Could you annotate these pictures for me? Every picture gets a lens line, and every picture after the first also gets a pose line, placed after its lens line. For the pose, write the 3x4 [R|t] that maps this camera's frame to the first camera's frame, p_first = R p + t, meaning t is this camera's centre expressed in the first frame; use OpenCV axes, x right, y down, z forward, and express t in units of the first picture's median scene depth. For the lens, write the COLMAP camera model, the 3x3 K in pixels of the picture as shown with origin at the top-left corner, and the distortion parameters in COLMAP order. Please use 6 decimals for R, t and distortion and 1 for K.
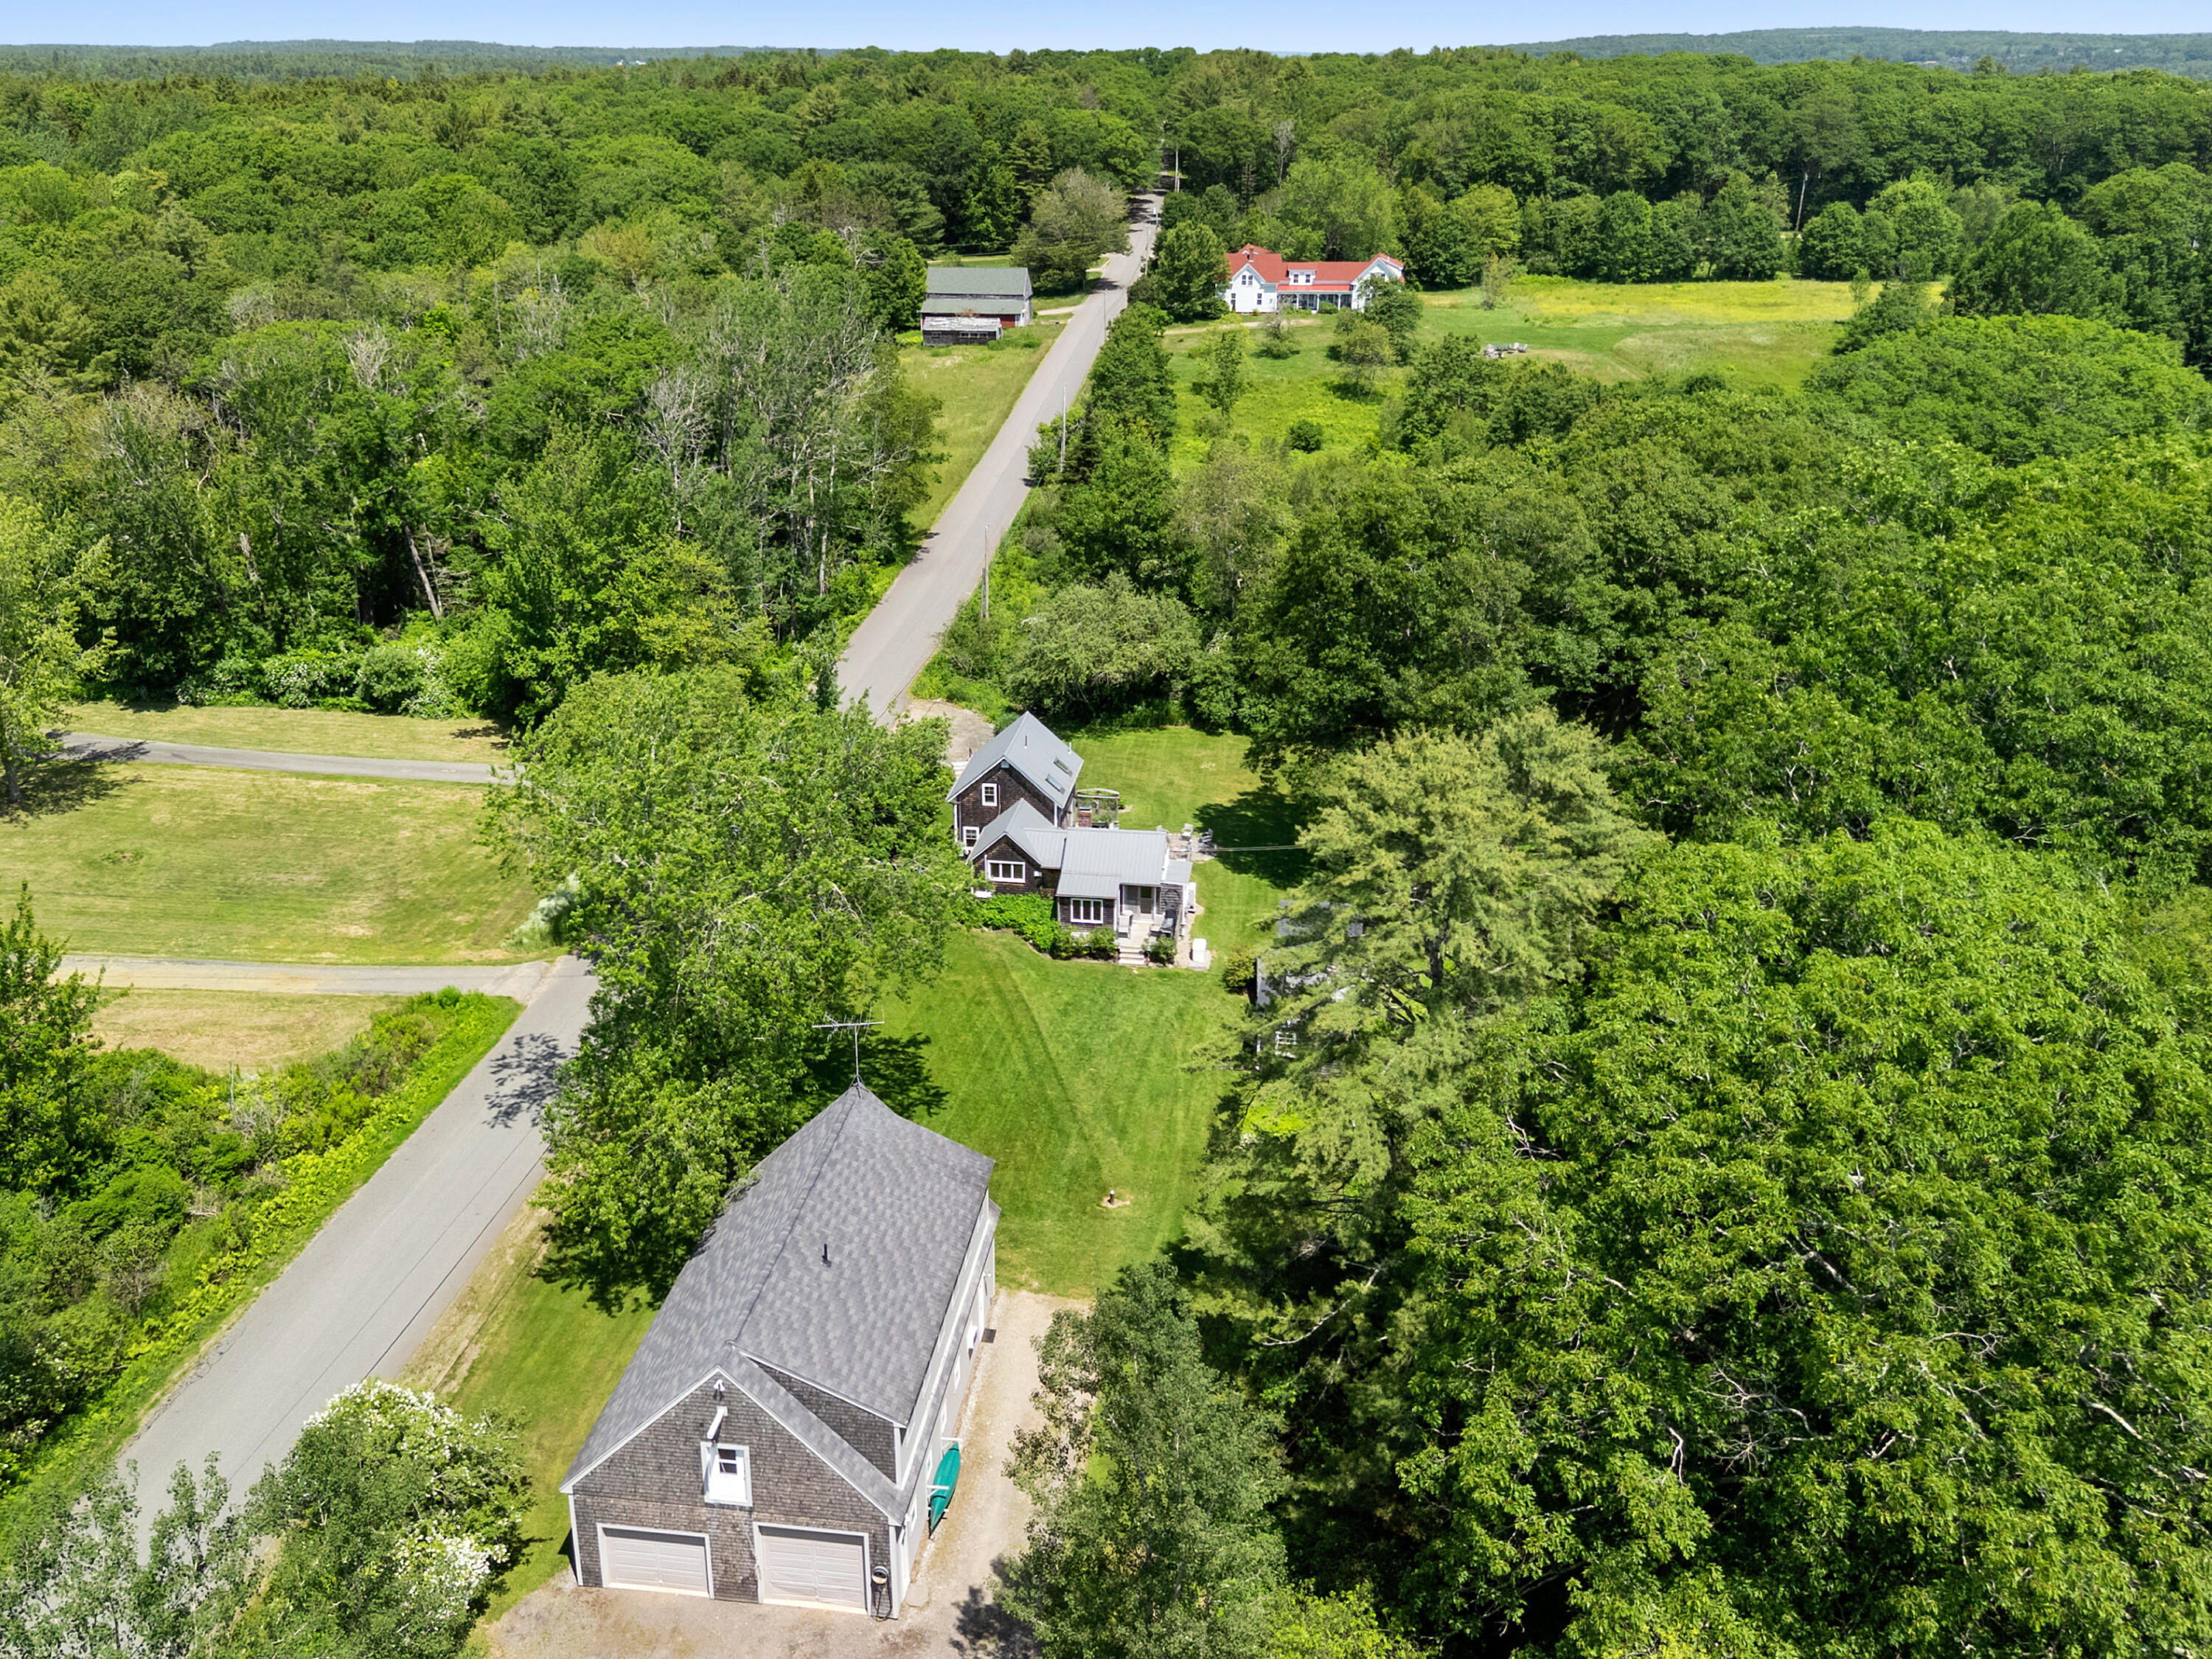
lens RADIAL K [[1617.0, 0, 1106.0], [0, 1617.0, 829.5], [0, 0, 1]] dist [0.000466, -0.000286]
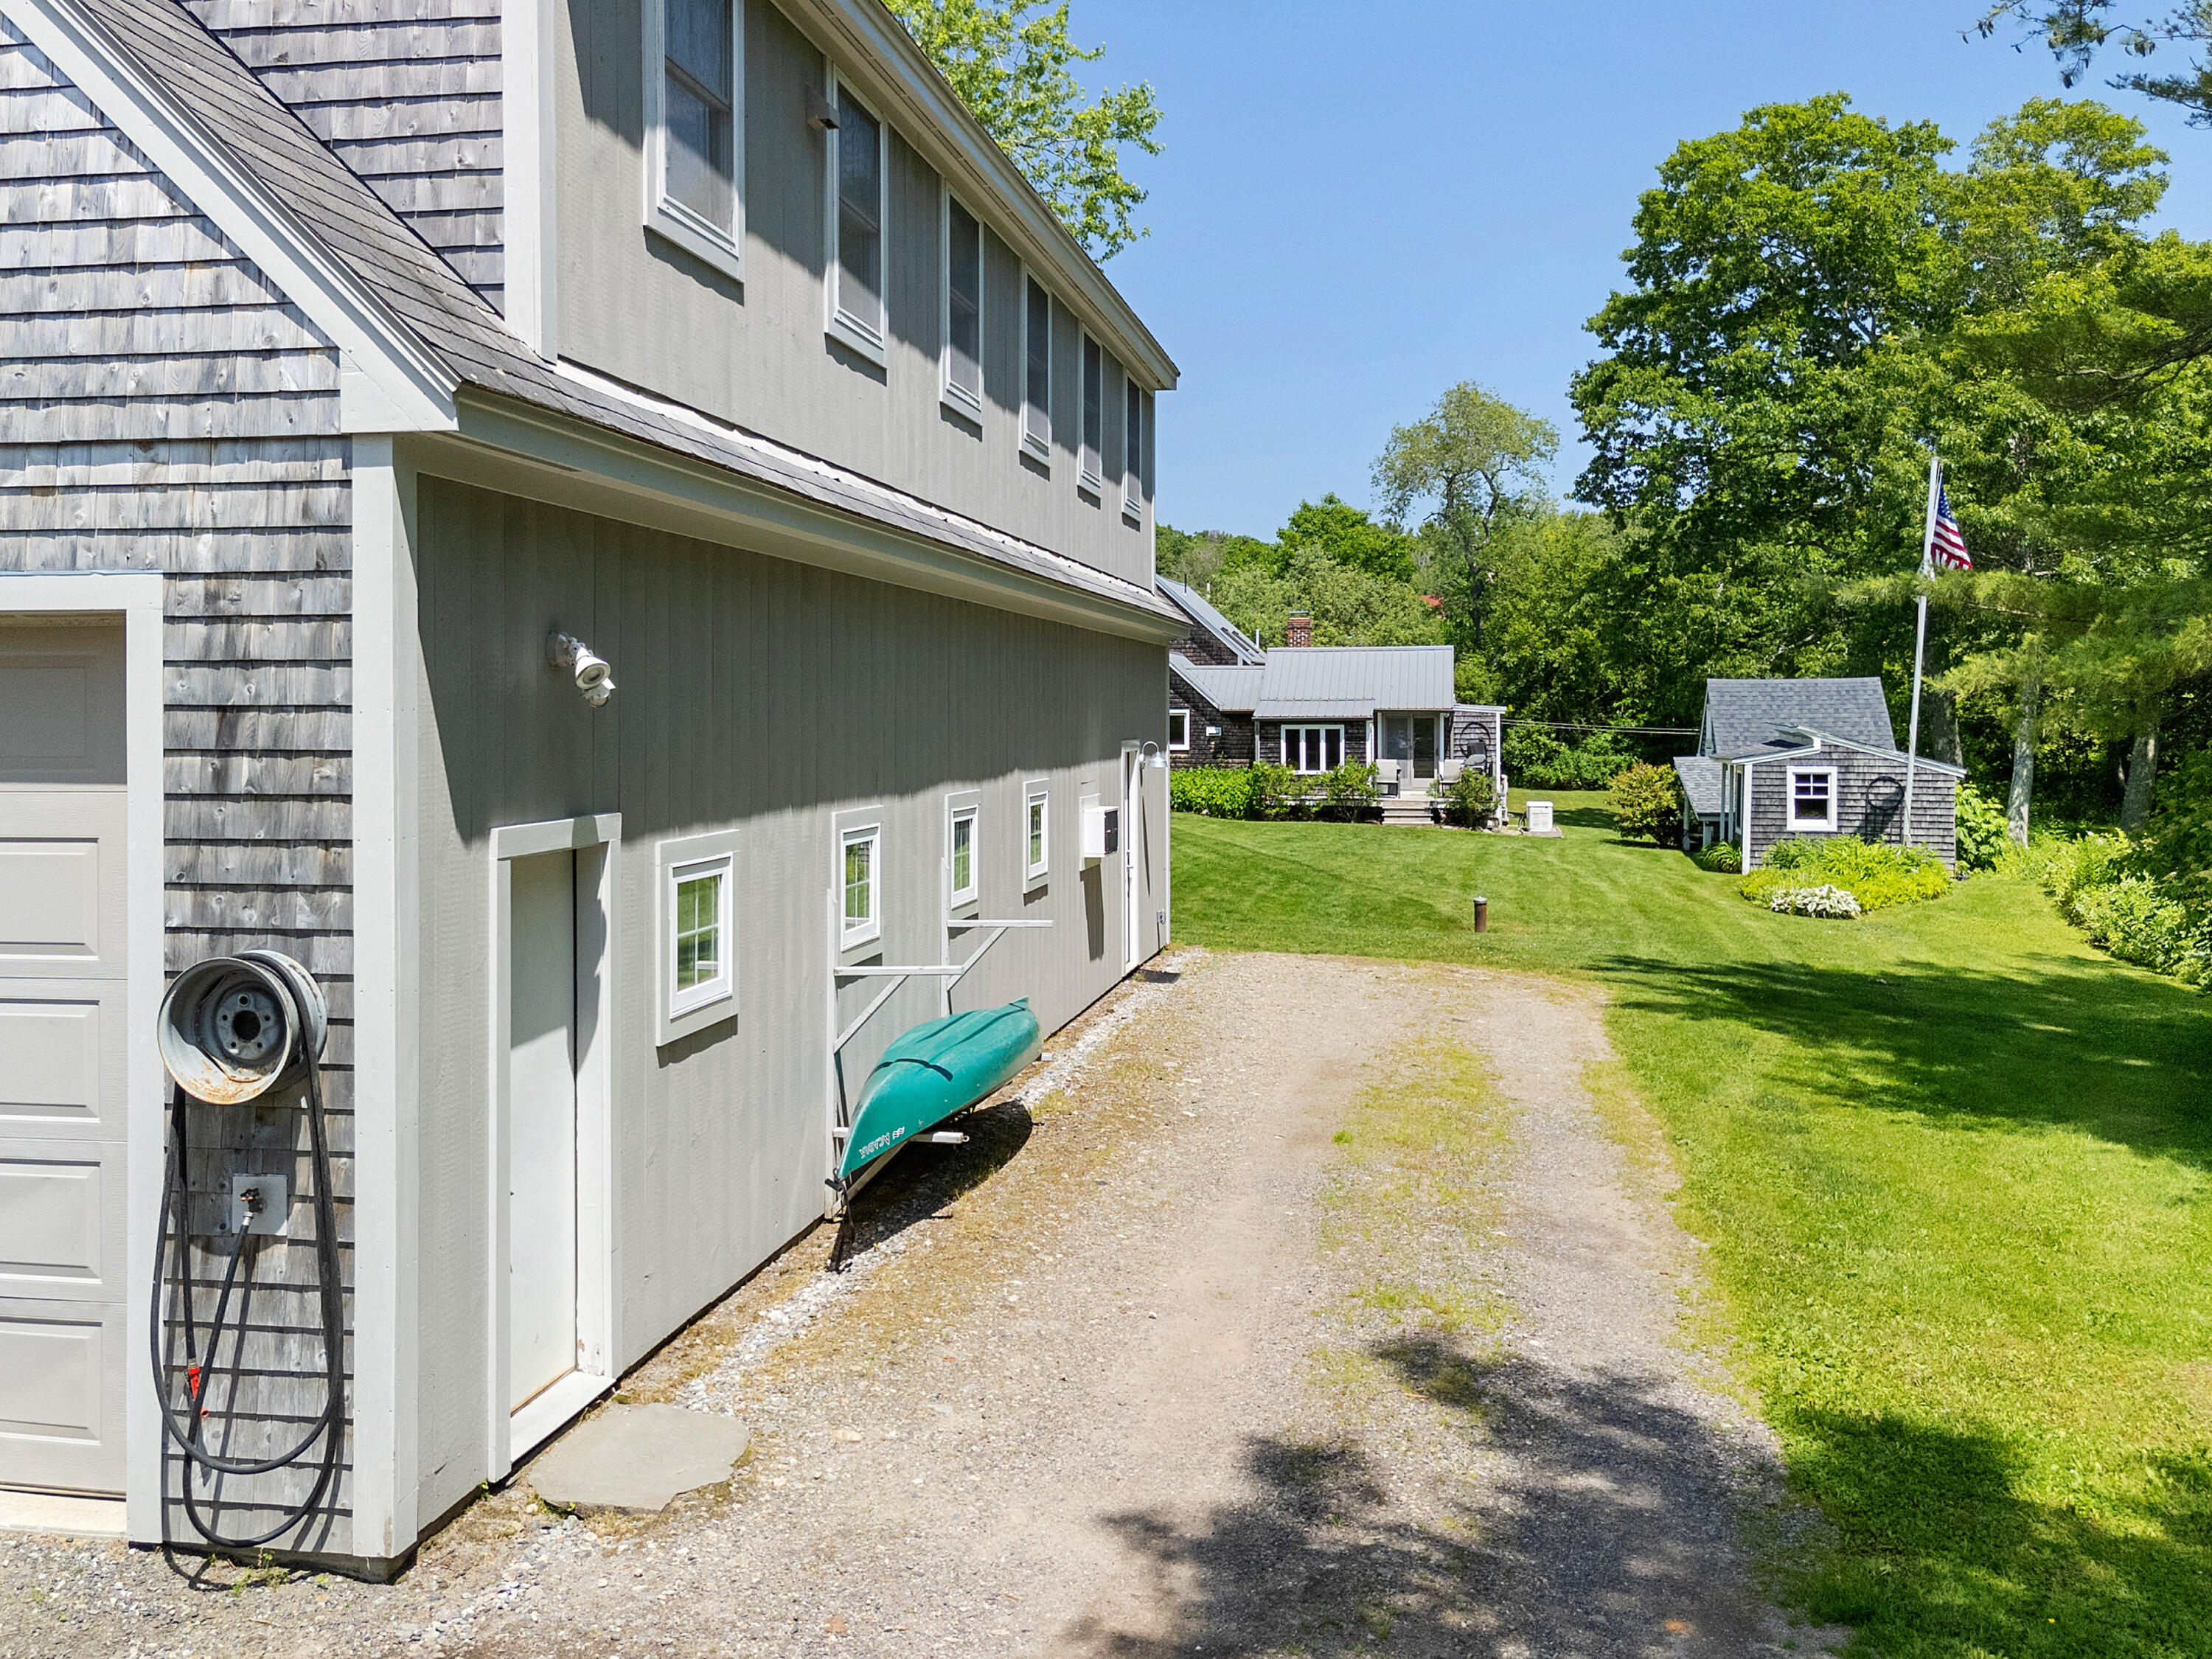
lens RADIAL K [[1792.6, 0, 1106.0], [0, 1792.6, 829.5], [0, 0, 1]] dist [0.007792, 0.001220]
pose [[0.997750, -0.010461, -0.066231, -0.038717], [-0.009965, 0.953650, -0.300754, 0.238807], [0.066307, 0.300737, 0.951399, 0.442120]]
